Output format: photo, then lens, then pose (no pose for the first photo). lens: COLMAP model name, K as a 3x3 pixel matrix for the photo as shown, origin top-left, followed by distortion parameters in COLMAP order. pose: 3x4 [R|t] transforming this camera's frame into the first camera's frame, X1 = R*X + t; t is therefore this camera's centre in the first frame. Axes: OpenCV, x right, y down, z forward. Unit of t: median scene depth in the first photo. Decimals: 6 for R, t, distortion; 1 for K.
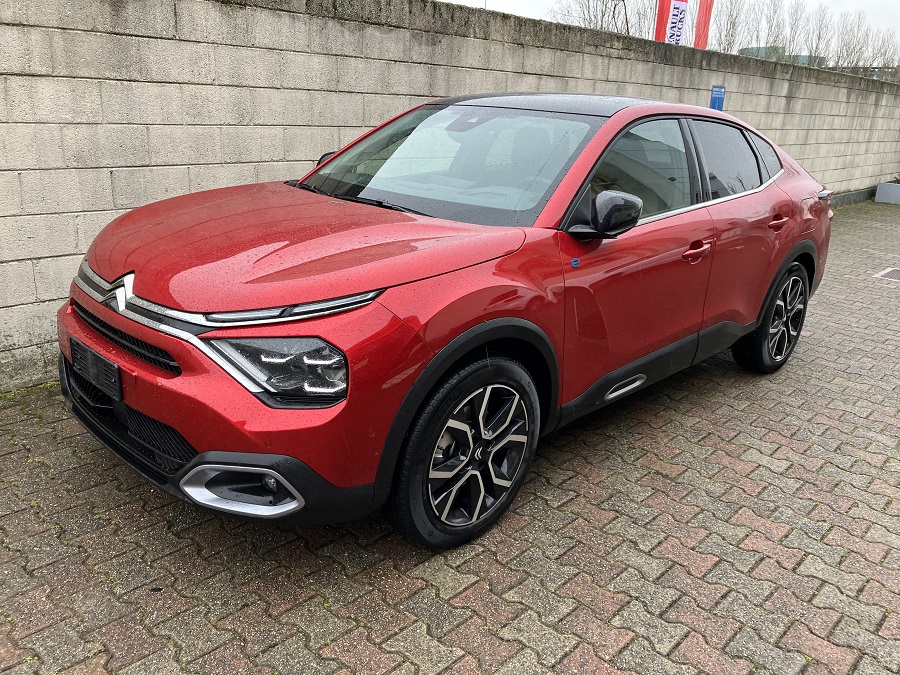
lens RADIAL K [[743.1, 0, 453.4], [0, 743.1, 324.8], [0, 0, 1]] dist [0.016113, -0.005783]
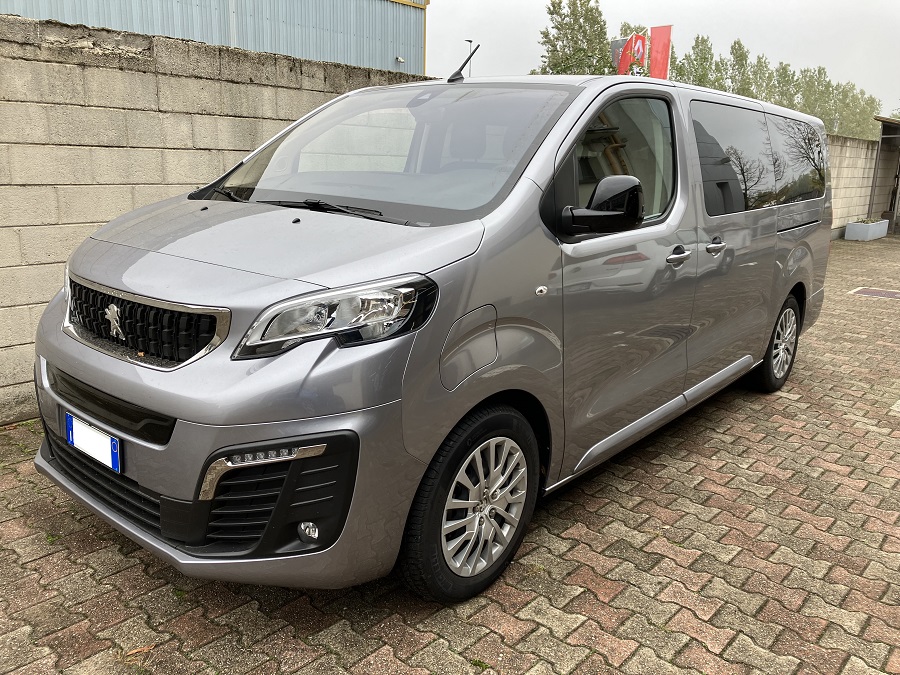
lens RADIAL K [[743.1, 0, 452.1], [0, 743.1, 323.1], [0, 0, 1]] dist [0.016113, -0.005783]
pose [[0.999447, -0.022729, 0.024282, -0.187760], [0.024429, 0.997092, -0.072186, 0.085657], [-0.022571, 0.072739, 0.997096, -0.324876]]
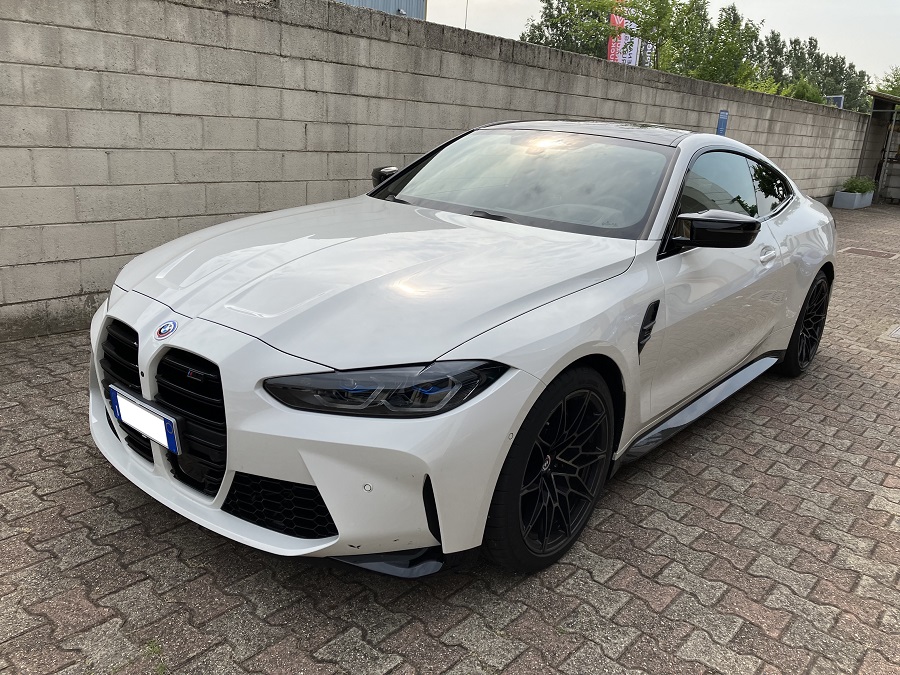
lens RADIAL K [[743.1, 0, 458.2], [0, 743.1, 329.6], [0, 0, 1]] dist [0.016113, -0.005783]
pose [[0.998128, 0.010102, 0.060325, -0.318440], [-0.009505, 0.999903, -0.010164, 0.144798], [-0.060422, 0.009572, 0.998127, -0.480411]]
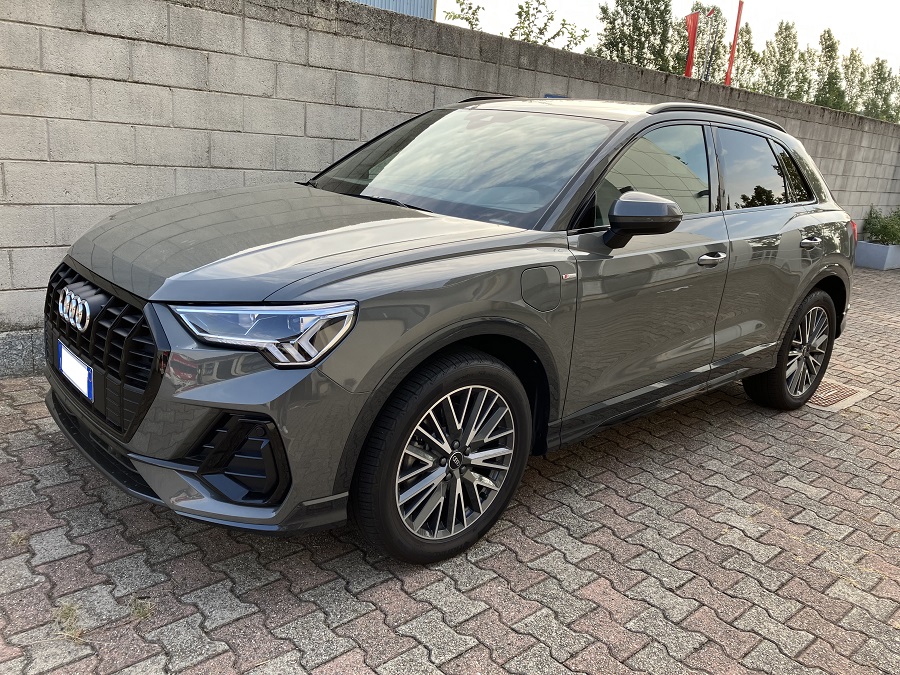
lens RADIAL K [[743.1, 0, 453.2], [0, 743.1, 330.8], [0, 0, 1]] dist [0.016113, -0.005783]
pose [[0.996410, 0.055415, -0.063995, 0.522741], [-0.058207, 0.997394, -0.042626, -0.094945], [0.061466, 0.046198, 0.997039, 0.478040]]
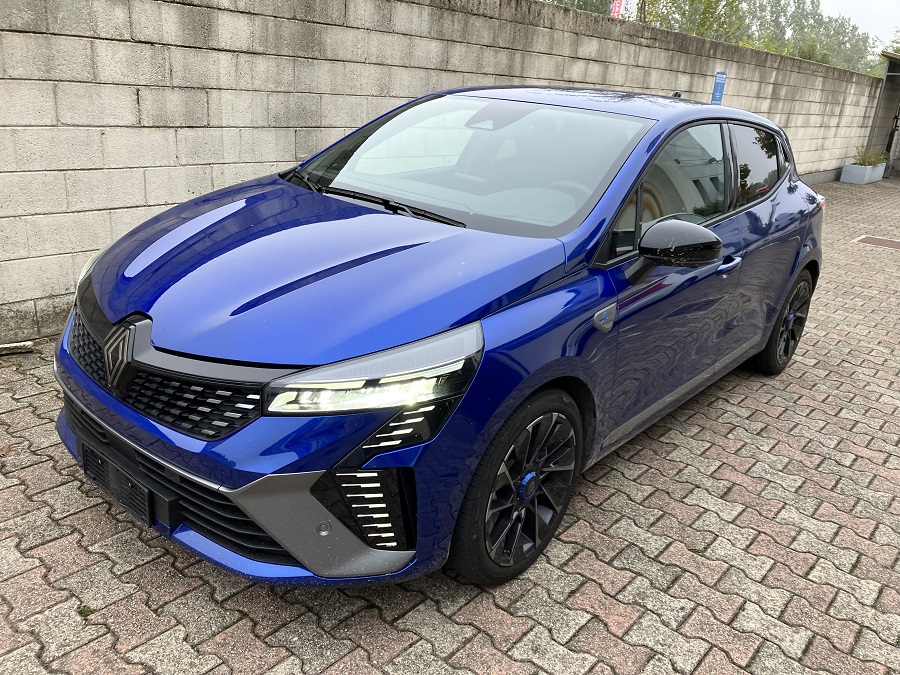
lens RADIAL K [[743.1, 0, 445.8], [0, 743.1, 327.9], [0, 0, 1]] dist [0.016113, -0.005783]
pose [[0.998517, 0.014610, 0.052437, -0.194625], [-0.016470, 0.999244, 0.035211, 0.058494], [-0.051883, -0.036023, 0.998003, -0.208929]]
